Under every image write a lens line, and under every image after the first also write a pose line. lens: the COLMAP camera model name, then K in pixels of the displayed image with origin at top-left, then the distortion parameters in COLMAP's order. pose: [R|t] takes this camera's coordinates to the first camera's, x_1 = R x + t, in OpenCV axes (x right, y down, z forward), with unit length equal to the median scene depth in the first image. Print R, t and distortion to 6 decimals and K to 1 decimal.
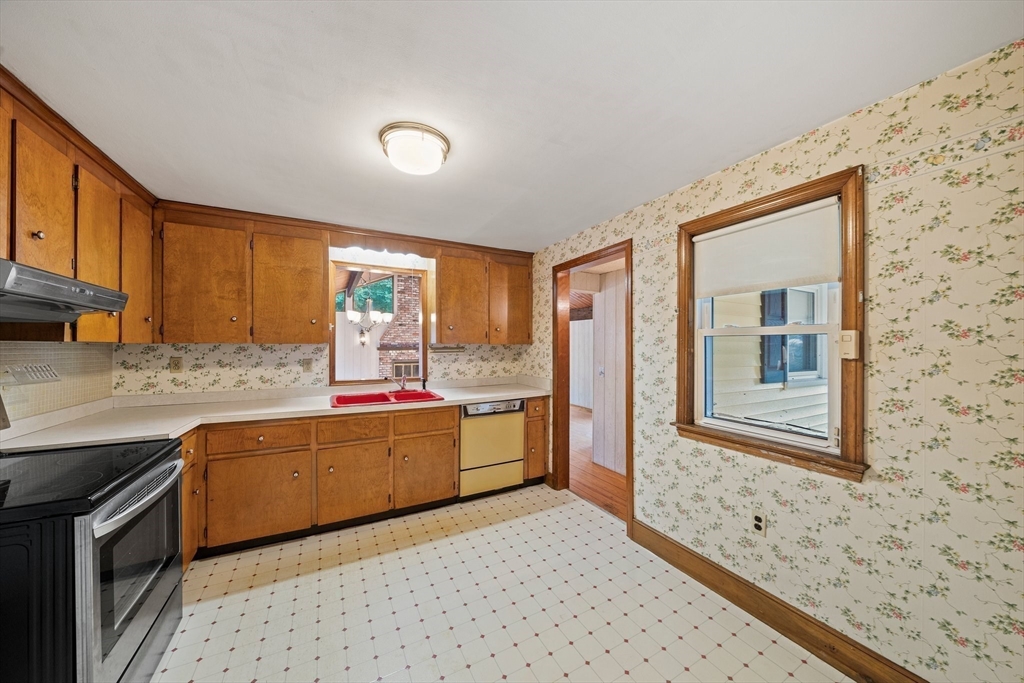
lens RADIAL K [[355.2, 0, 516.3], [0, 355.2, 344.7], [0, 0, 1]] dist [-0.008215, 0.000563]
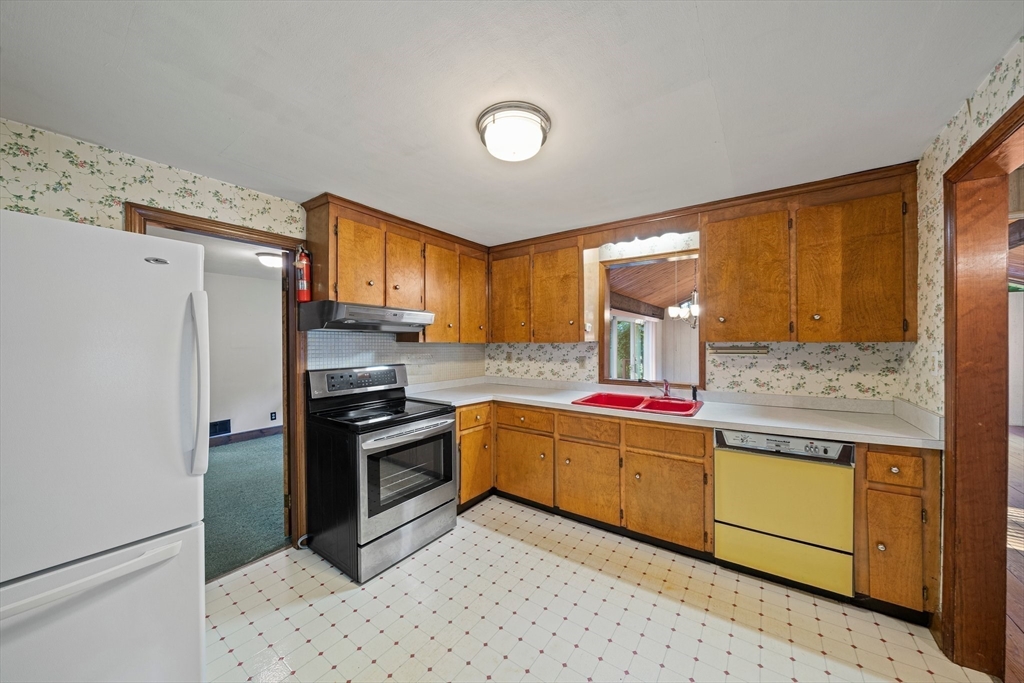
lens RADIAL K [[355.2, 0, 508.6], [0, 355.2, 344.0], [0, 0, 1]] dist [-0.008215, 0.000563]
pose [[0.433859, 0.000440, -0.900981, 0.321312], [0.003031, 0.999994, 0.001948, -0.001397], [0.900976, -0.003576, 0.433855, 0.342074]]
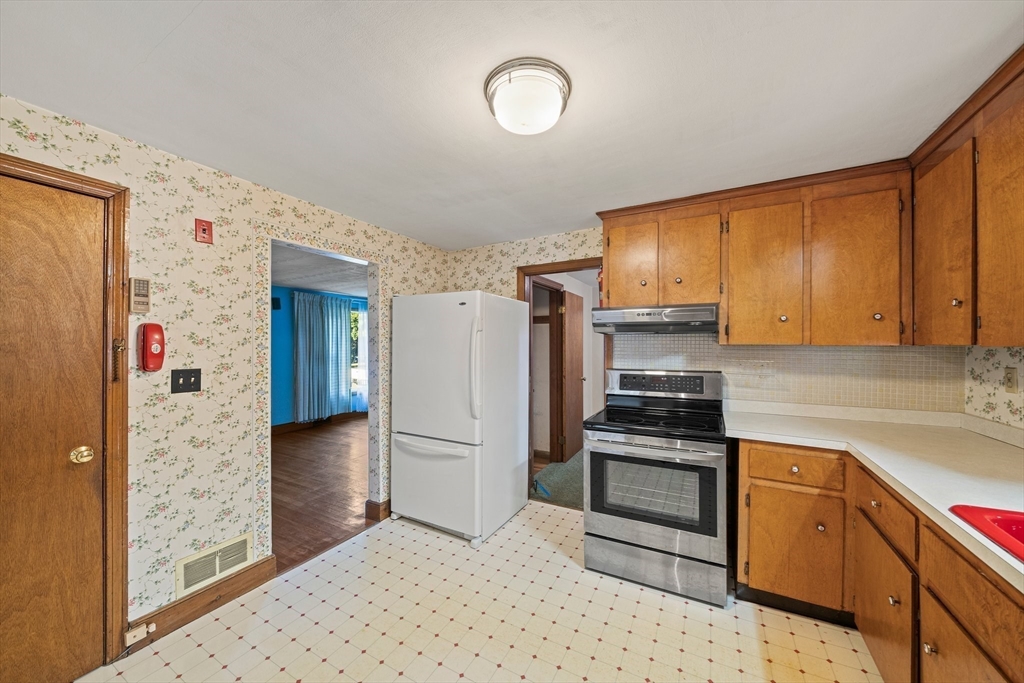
lens RADIAL K [[355.2, 0, 518.5], [0, 355.2, 345.1], [0, 0, 1]] dist [-0.008215, 0.000563]
pose [[-0.830943, 0.000817, -0.556356, 0.096565], [0.000000, 0.999999, 0.001469, -0.004745], [0.556357, 0.001221, -0.830942, 0.961931]]
